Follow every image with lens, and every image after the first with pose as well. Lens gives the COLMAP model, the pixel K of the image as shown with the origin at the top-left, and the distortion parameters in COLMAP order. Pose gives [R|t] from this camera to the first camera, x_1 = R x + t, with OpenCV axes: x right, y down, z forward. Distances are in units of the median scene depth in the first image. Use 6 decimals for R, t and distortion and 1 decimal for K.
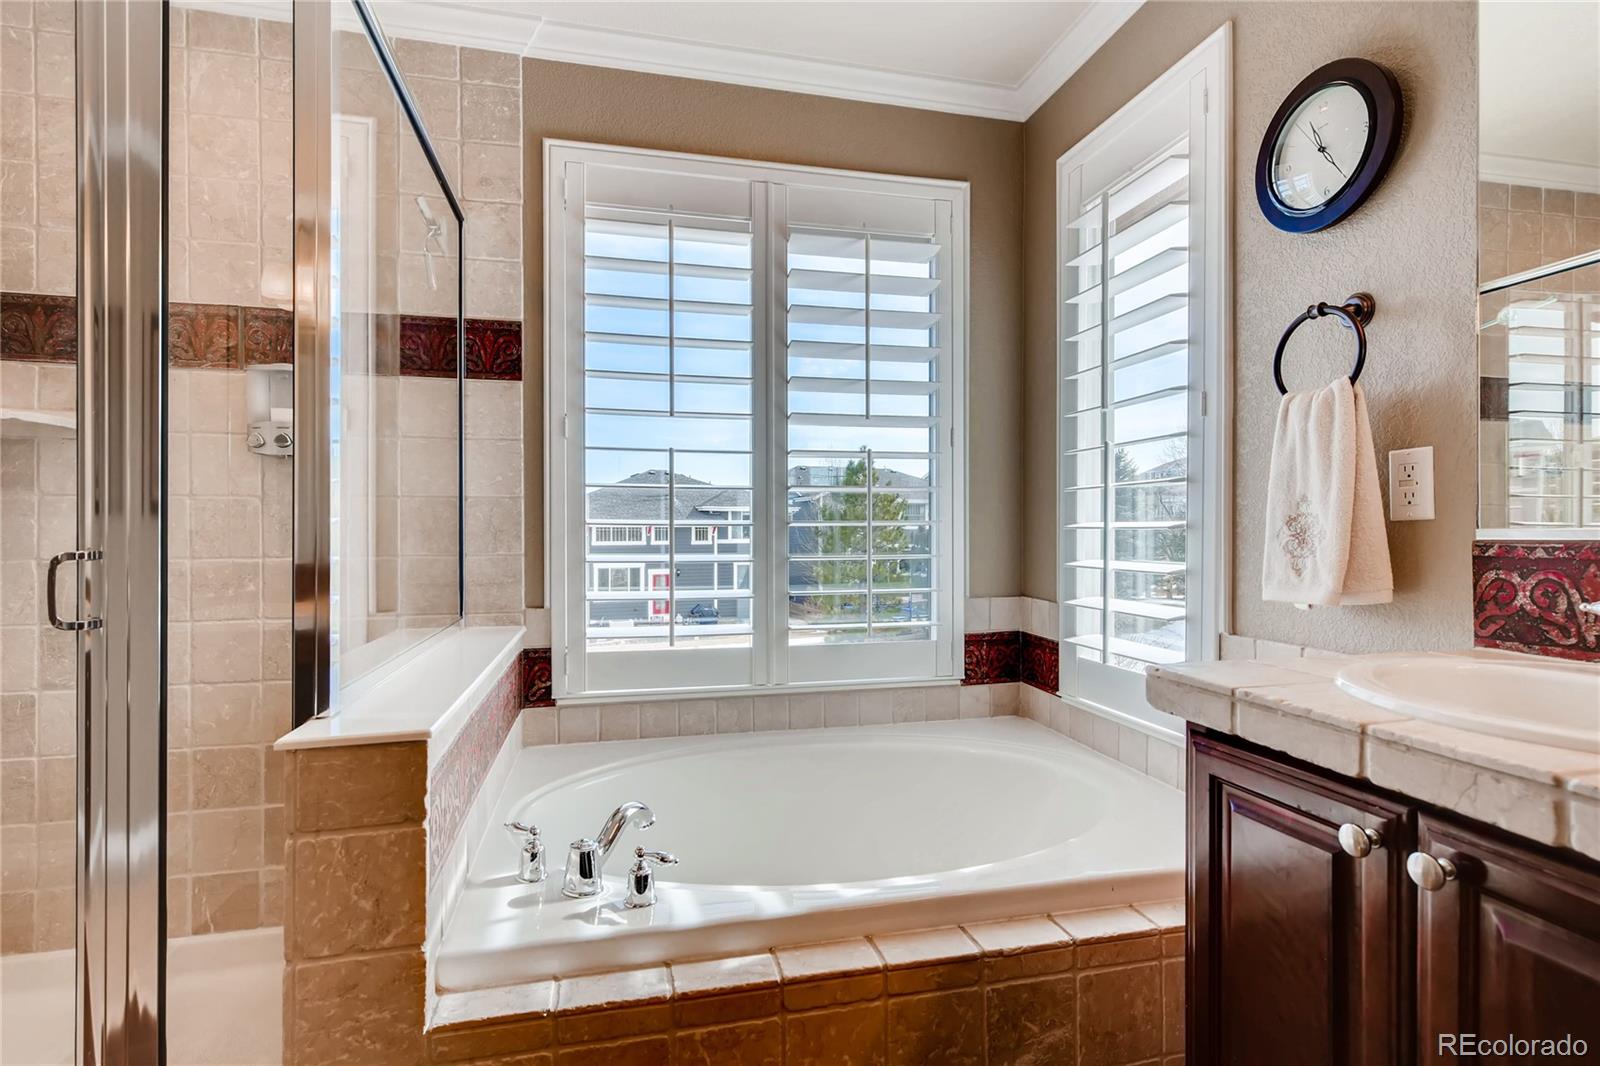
lens RADIAL K [[803.1, 0, 798.0], [0, 803.1, 530.4], [0, 0, 1]] dist [0.022619, -0.006268]
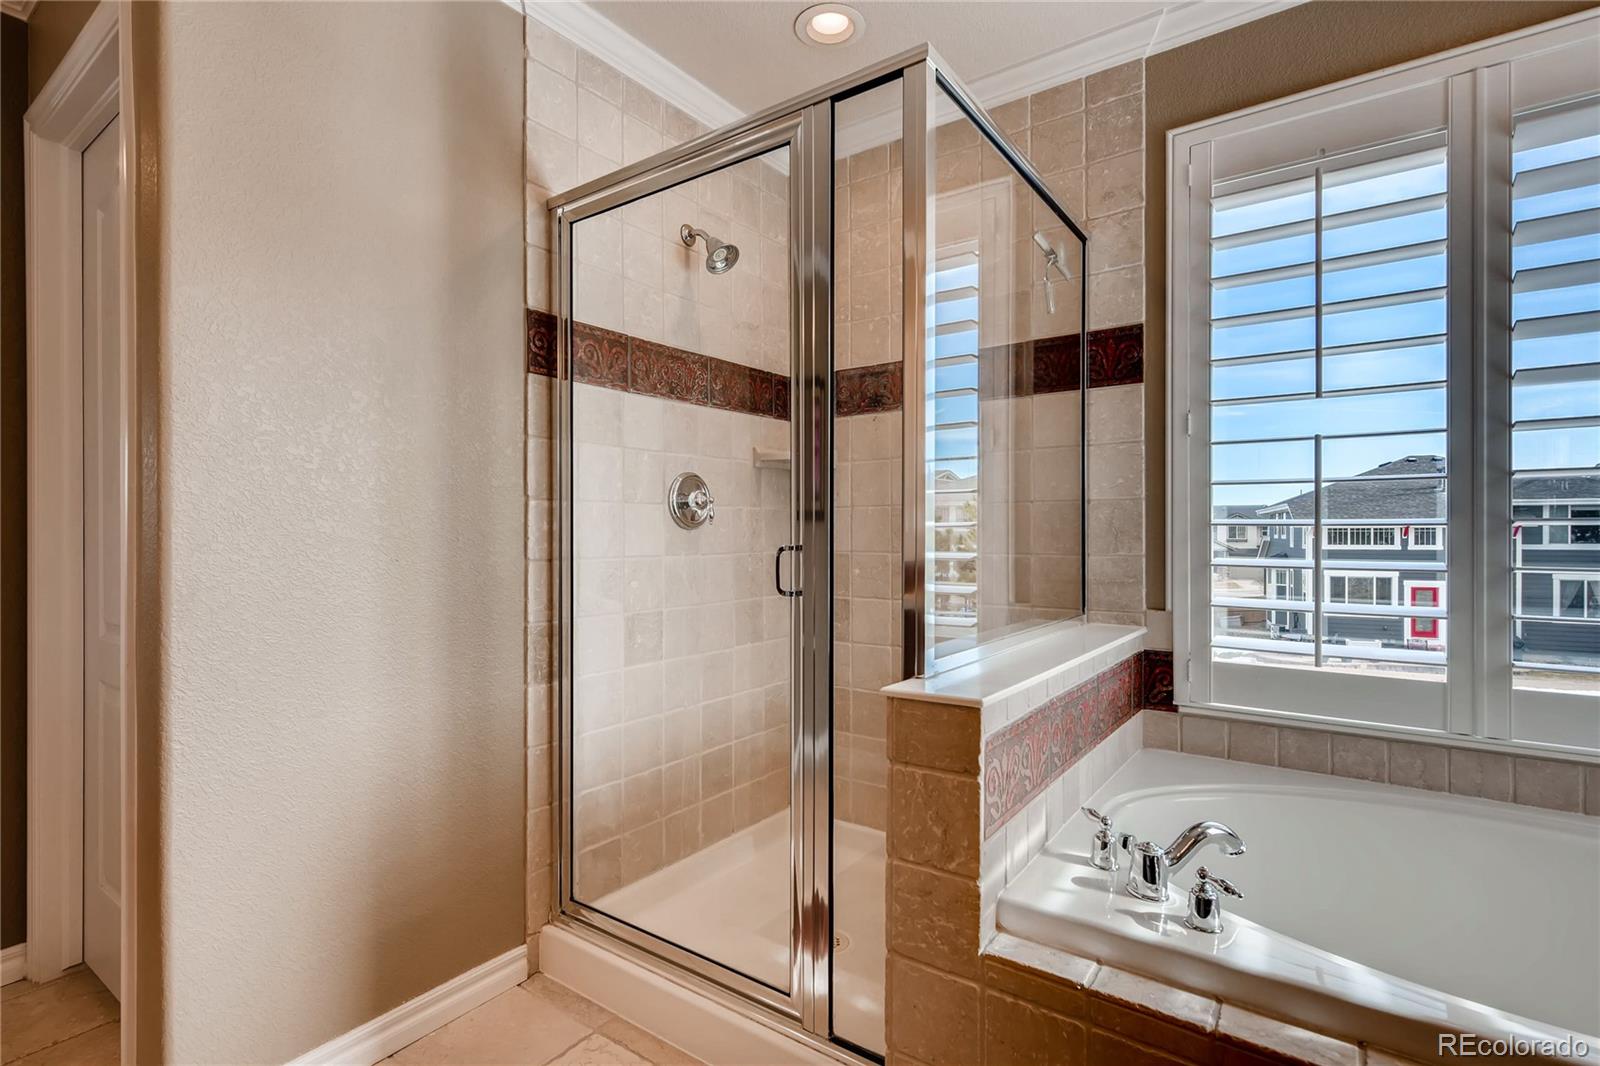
lens RADIAL K [[803.1, 0, 799.0], [0, 803.1, 540.2], [0, 0, 1]] dist [0.022619, -0.006268]
pose [[0.644132, 0.007698, -0.764875, 0.158985], [-0.000751, 0.999955, 0.009432, 0.001855], [0.764914, -0.005501, 0.644109, 0.025121]]
